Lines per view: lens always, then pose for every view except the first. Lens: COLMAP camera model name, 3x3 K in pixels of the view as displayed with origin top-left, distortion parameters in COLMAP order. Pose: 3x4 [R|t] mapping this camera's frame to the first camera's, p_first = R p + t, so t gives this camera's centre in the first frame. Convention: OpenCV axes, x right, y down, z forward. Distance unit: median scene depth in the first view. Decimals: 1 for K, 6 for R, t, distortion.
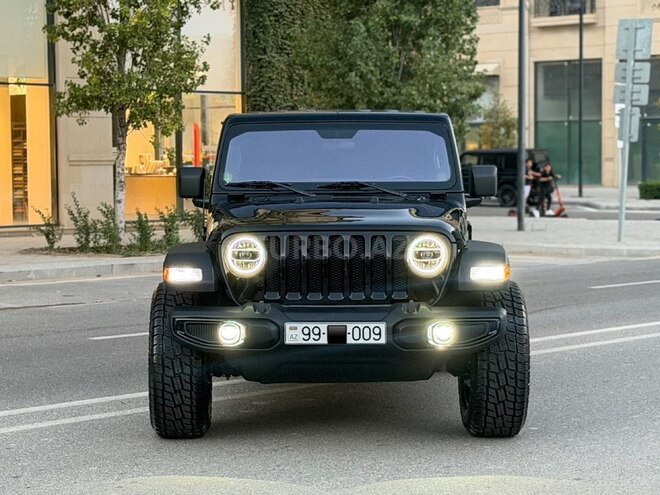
lens RADIAL K [[1613.8, 0, 330.0], [0, 1613.8, 247.5], [0, 0, 1]] dist [0.009288, -0.522849]
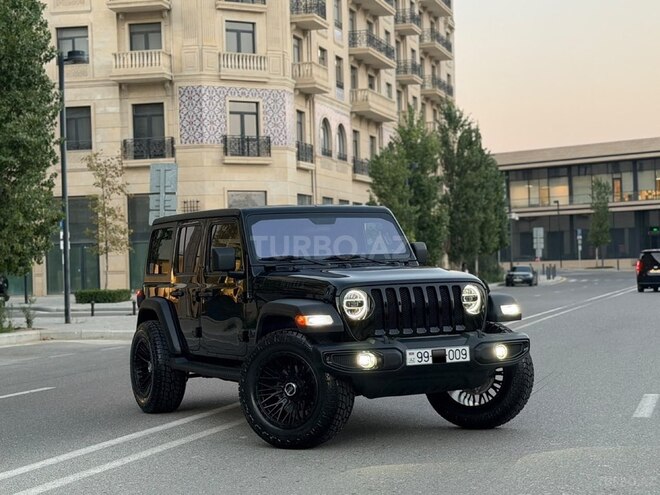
lens RADIAL K [[1194.4, 0, 330.0], [0, 1194.4, 247.5], [0, 0, 1]] dist [0.127461, 0.146731]
pose [[0.902511, -0.019049, 0.430246, -0.520337], [0.053108, 0.996319, -0.067289, 0.024839], [-0.427380, 0.083579, 0.900200, 0.104974]]
